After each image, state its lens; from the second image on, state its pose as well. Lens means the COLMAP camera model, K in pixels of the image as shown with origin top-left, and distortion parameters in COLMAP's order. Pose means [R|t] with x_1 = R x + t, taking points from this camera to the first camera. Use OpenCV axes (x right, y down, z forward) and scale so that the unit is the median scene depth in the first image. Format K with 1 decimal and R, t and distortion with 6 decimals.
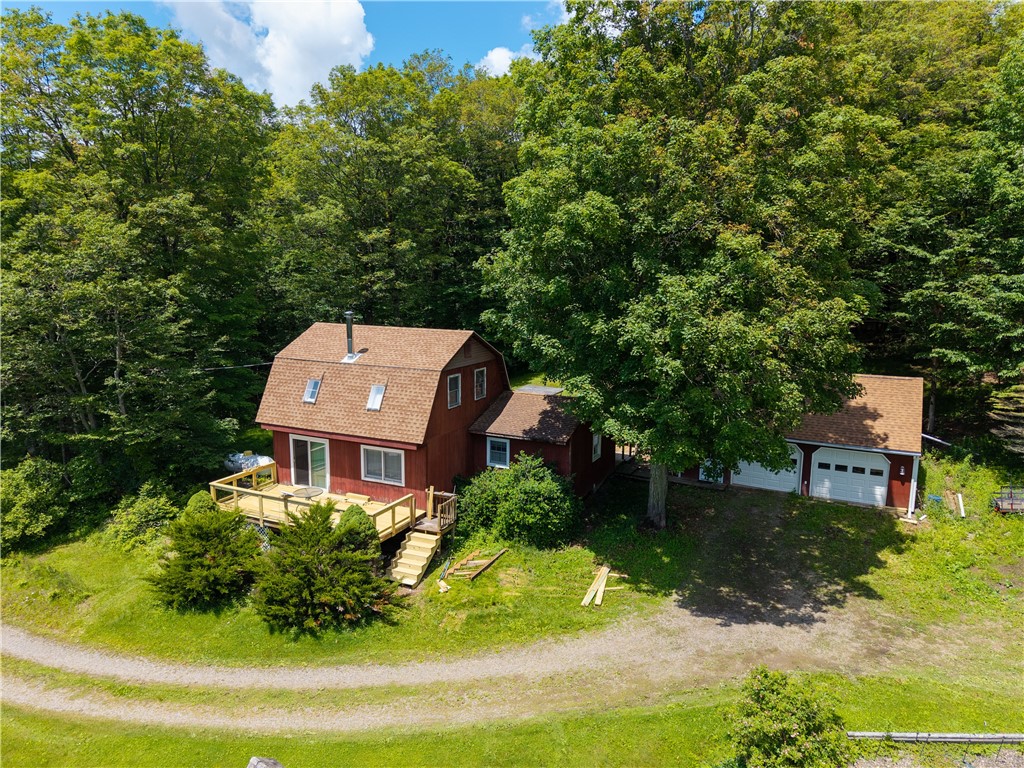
lens RADIAL K [[689.1, 0, 515.5], [0, 689.1, 377.0], [0, 0, 1]] dist [0.029337, -0.034873]
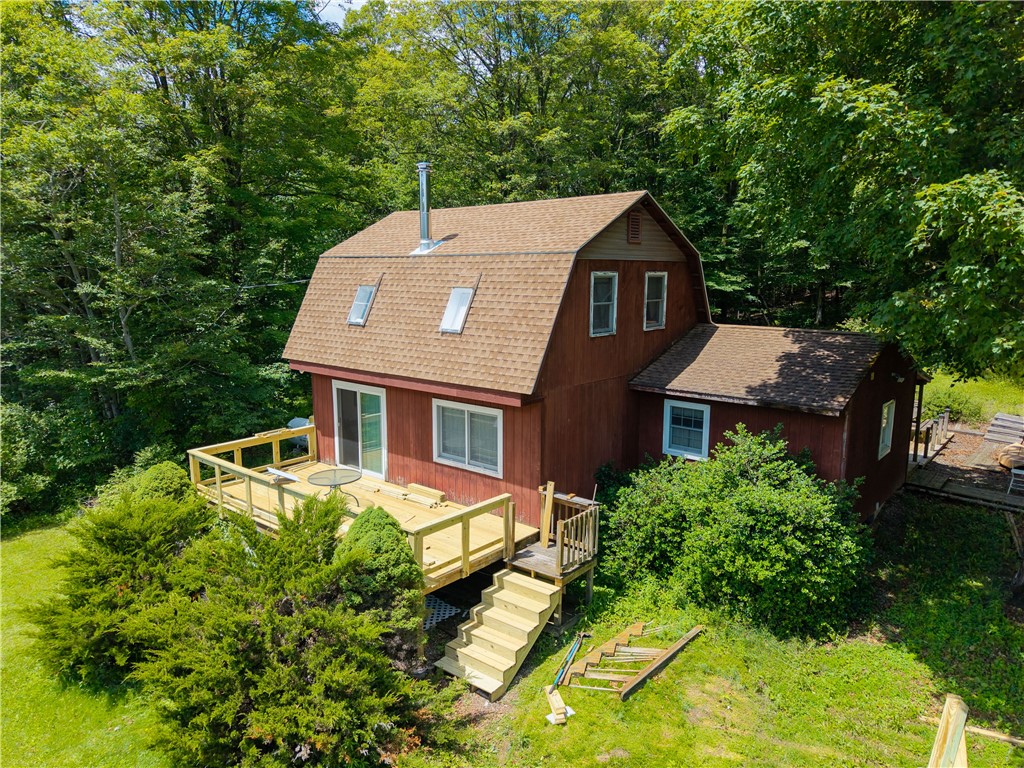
lens RADIAL K [[689.1, 0, 503.9], [0, 689.1, 373.1], [0, 0, 1]] dist [0.029337, -0.034873]
pose [[0.963478, 0.029168, -0.266195, -0.022782], [-0.031439, 0.999497, -0.004275, 0.081499], [0.265937, 0.012488, 0.963910, 0.501458]]
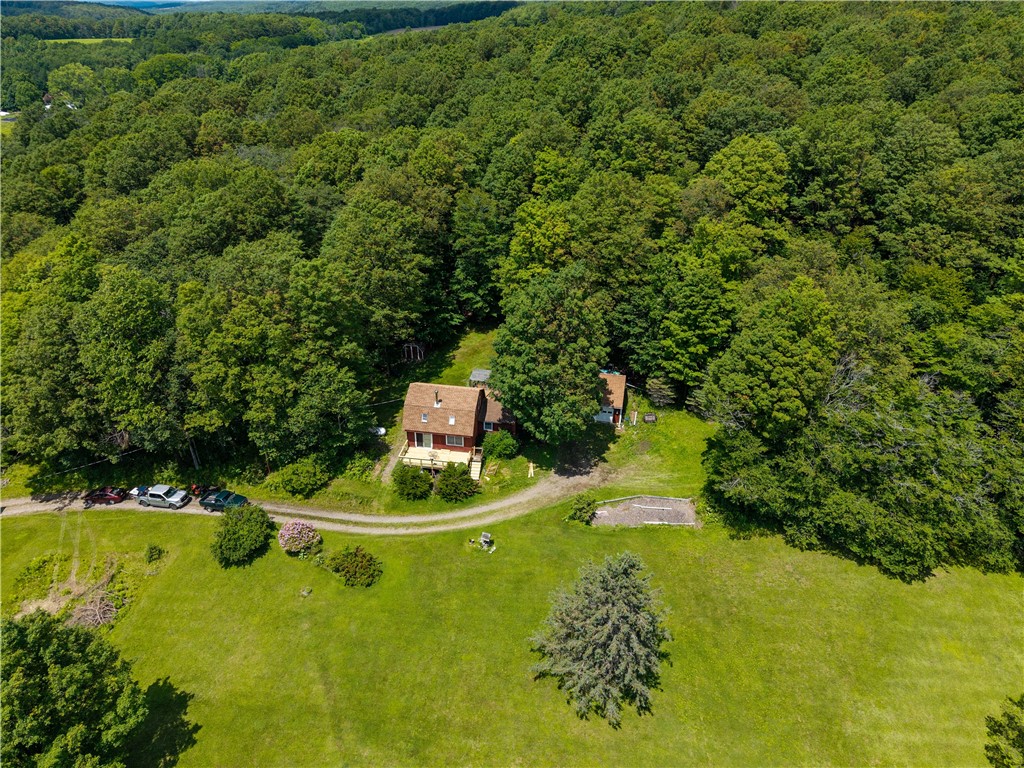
lens RADIAL K [[689.1, 0, 532.0], [0, 689.1, 364.4], [0, 0, 1]] dist [0.029337, -0.034873]
pose [[0.951171, -0.126208, 0.281681, -0.685614], [0.026837, 0.942945, 0.331867, -1.176410], [-0.307494, -0.308103, 0.900289, -1.690981]]
